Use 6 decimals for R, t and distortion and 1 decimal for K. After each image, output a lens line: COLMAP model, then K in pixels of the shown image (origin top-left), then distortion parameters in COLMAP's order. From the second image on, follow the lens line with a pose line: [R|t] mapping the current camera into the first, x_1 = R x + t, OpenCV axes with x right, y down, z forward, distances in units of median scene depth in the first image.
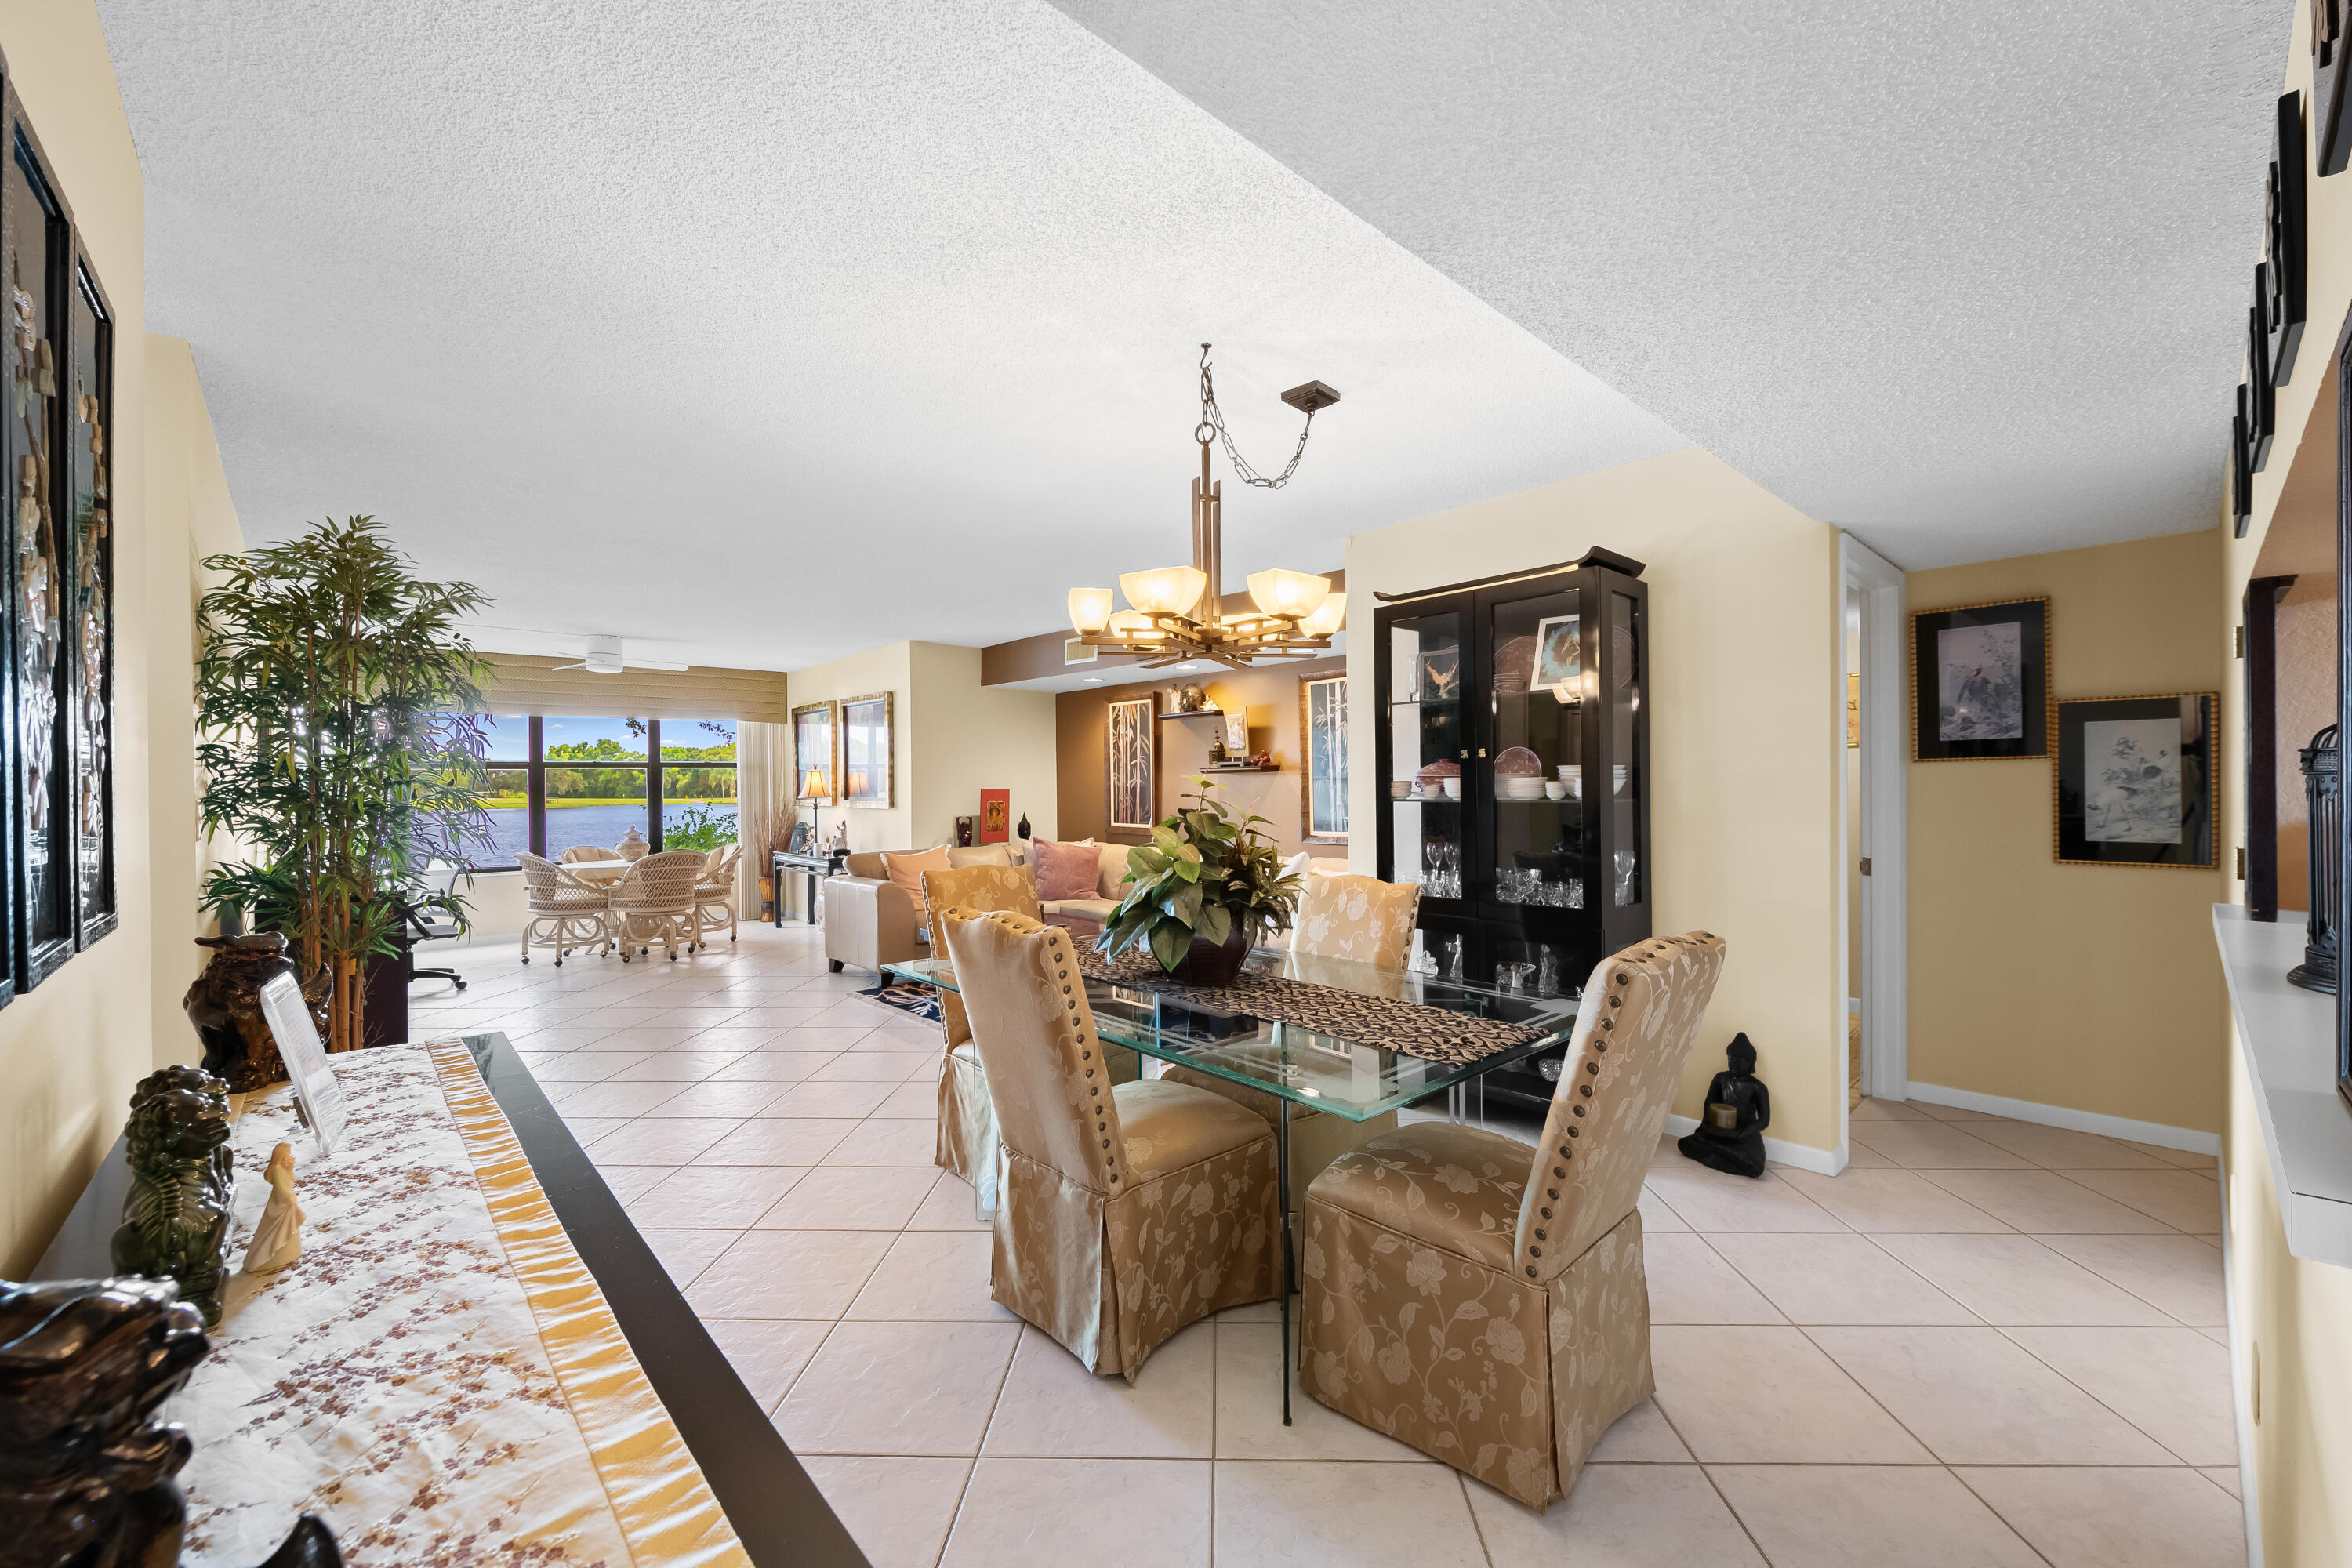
lens RADIAL K [[927.0, 0, 1169.4], [0, 927.0, 794.8], [0, 0, 1]] dist [-0.000178, -0.000011]
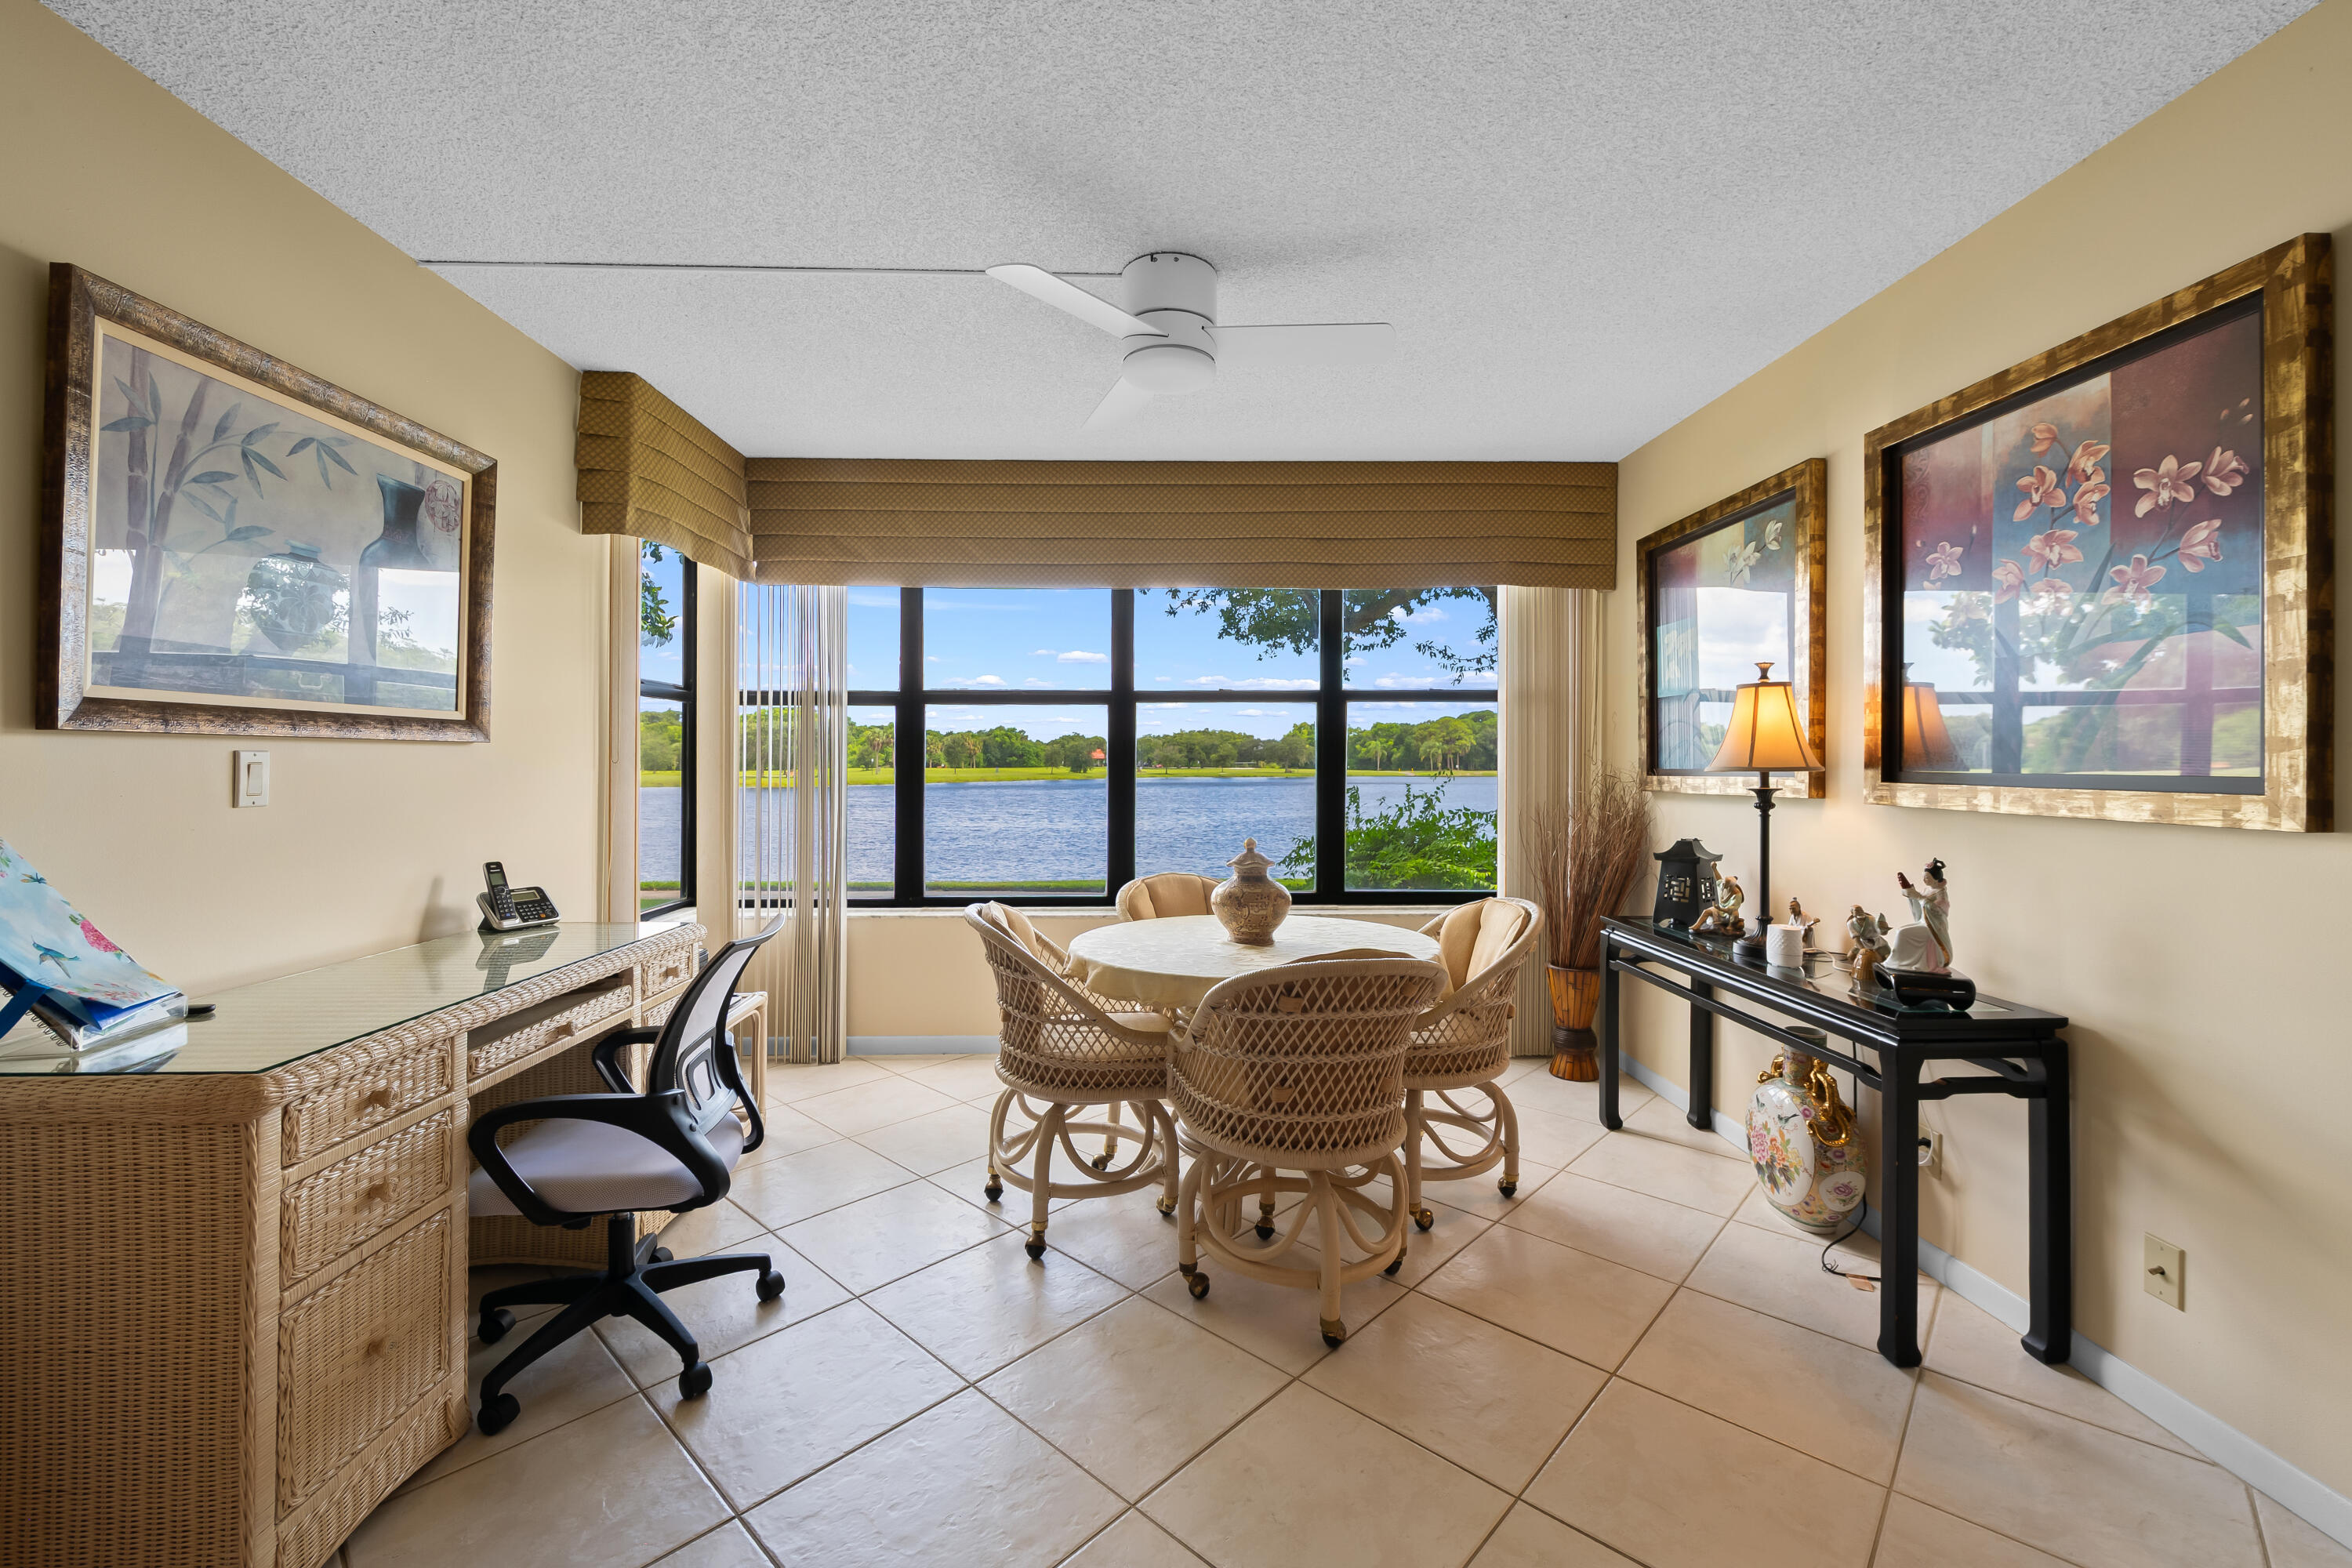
lens RADIAL K [[955.4, 0, 1172.6], [0, 955.4, 757.7], [0, 0, 1]] dist [-0.001805, -0.000446]
pose [[0.752707, 0.002217, -0.658352, -0.322324], [-0.005605, 0.999980, -0.003042, 0.000265], [0.658332, 0.005980, 0.752704, 0.634645]]
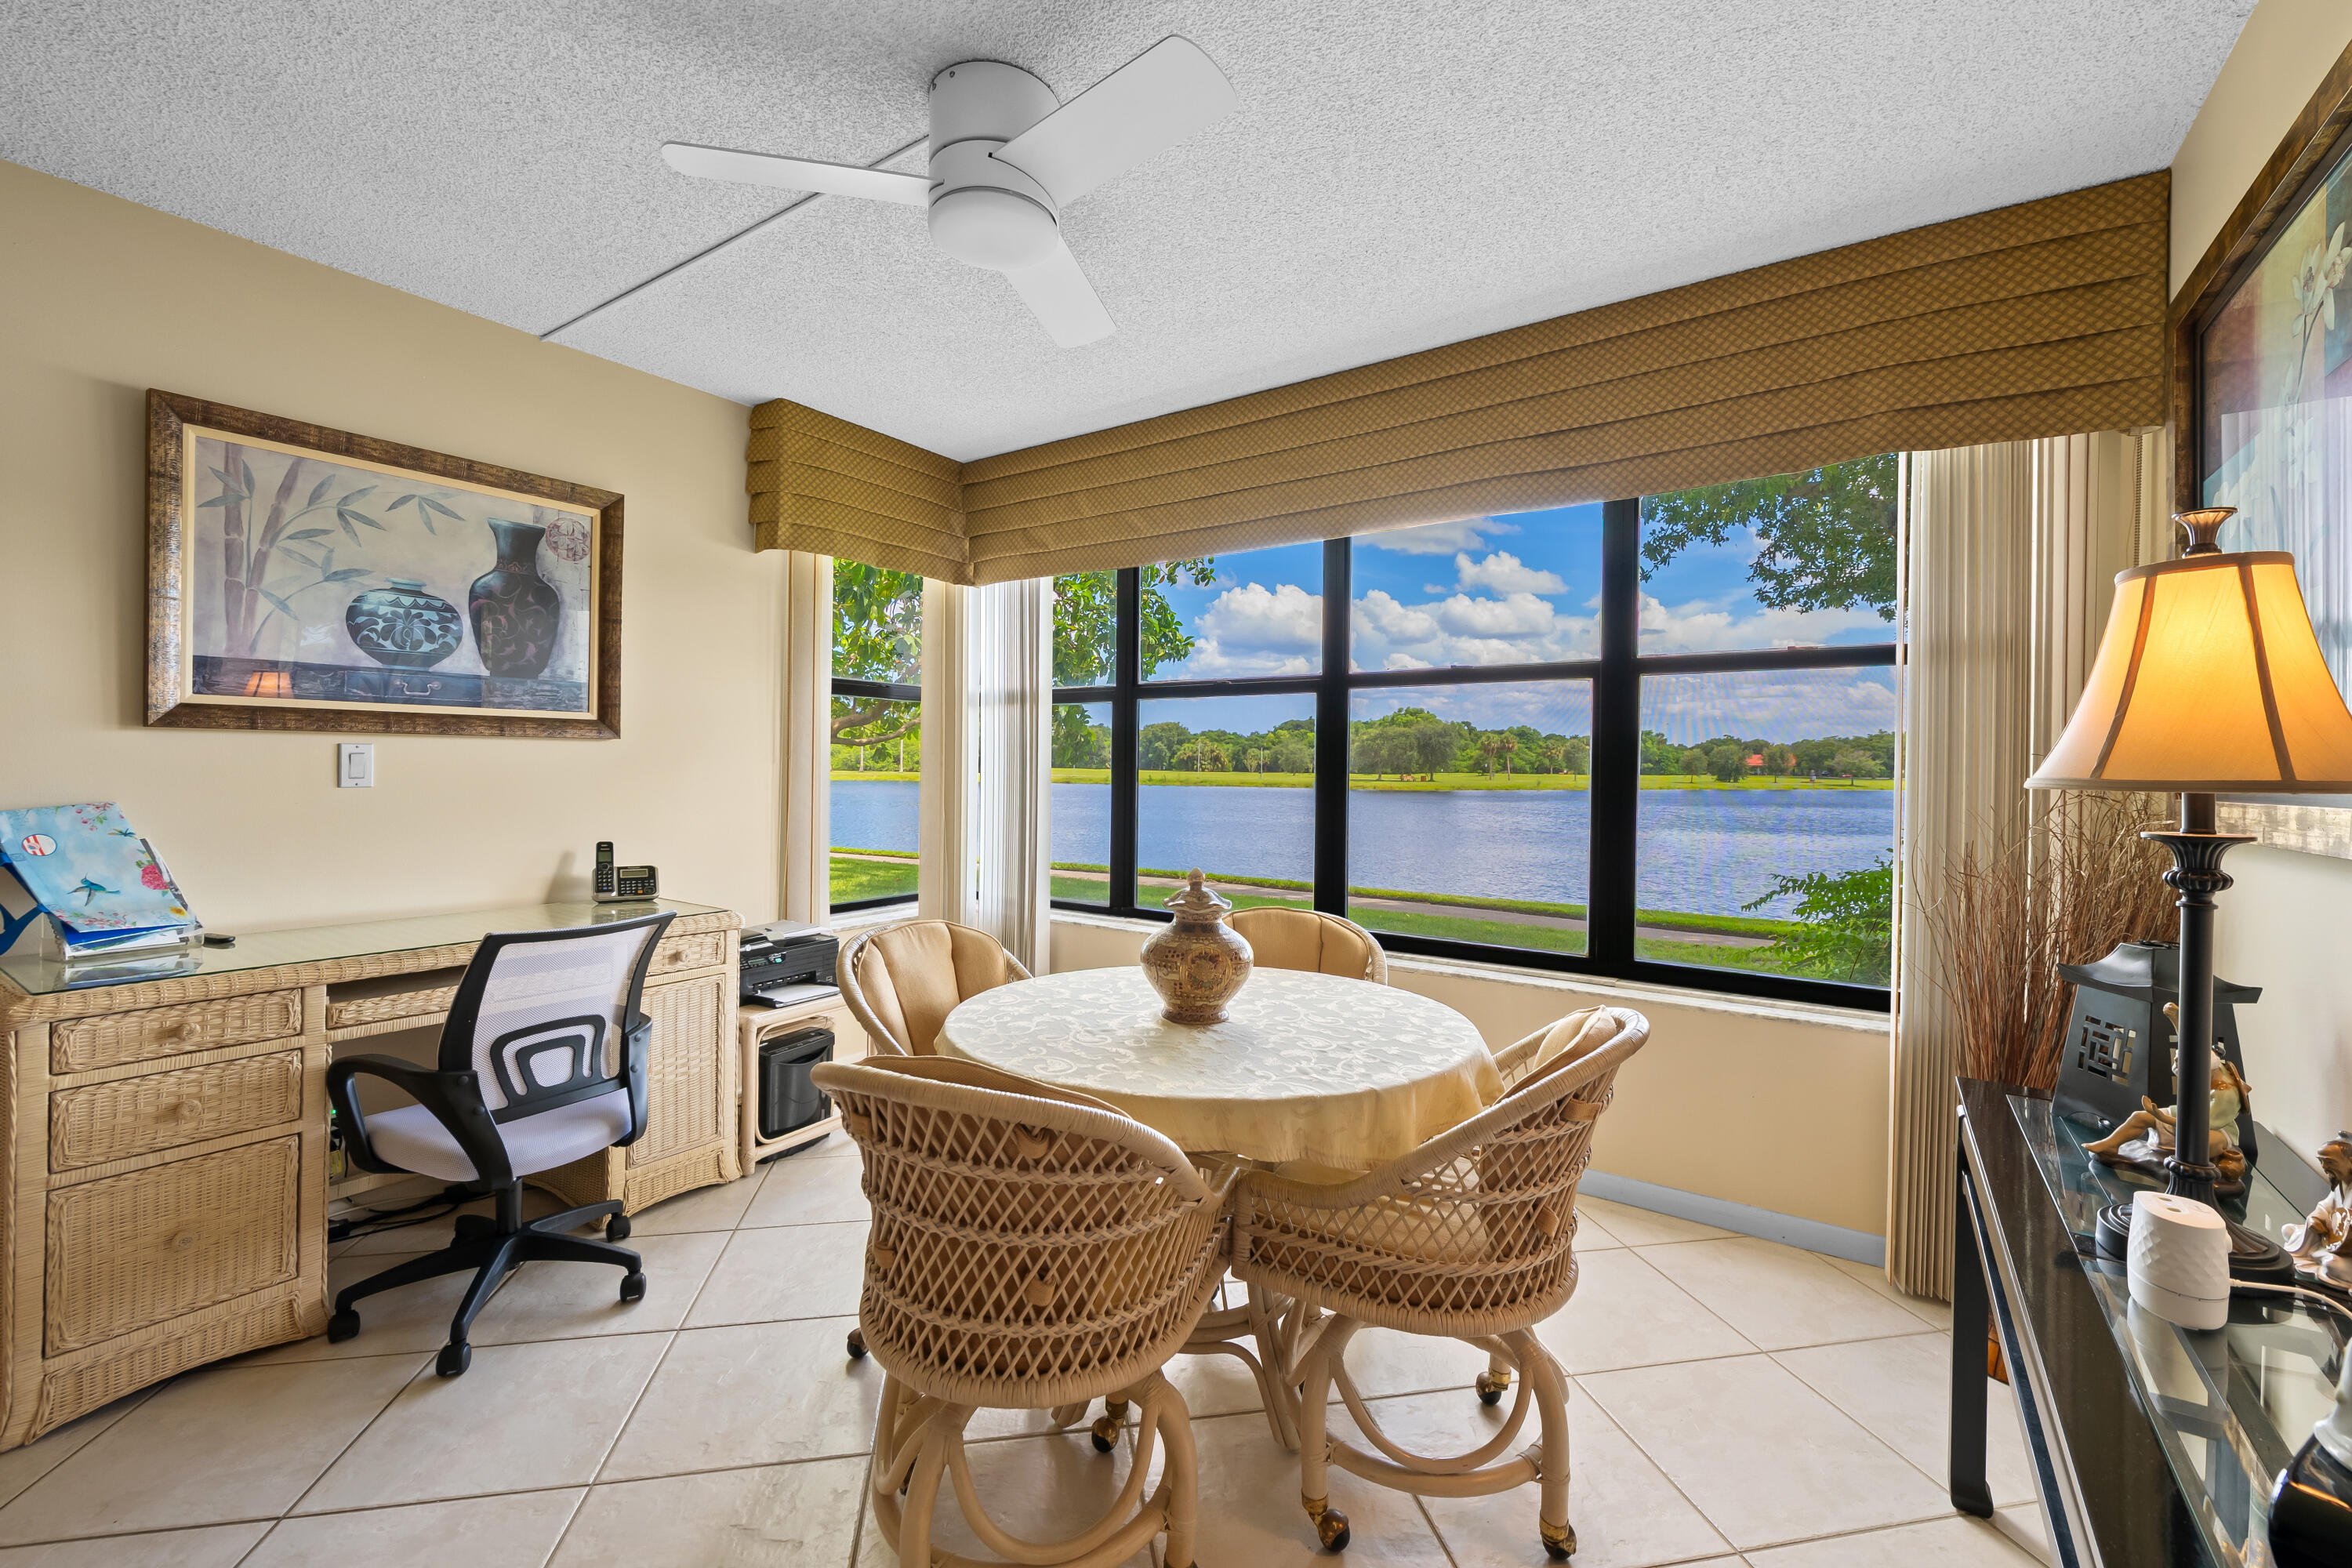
lens RADIAL K [[964.0, 0, 1180.6], [0, 964.0, 764.8], [0, 0, 1]] dist [0.000226, -0.000410]
pose [[0.223474, 0.008434, -0.974673, -0.290981], [-0.014330, 0.999883, 0.005366, 0.000461], [0.974605, 0.012768, 0.223569, 0.846602]]
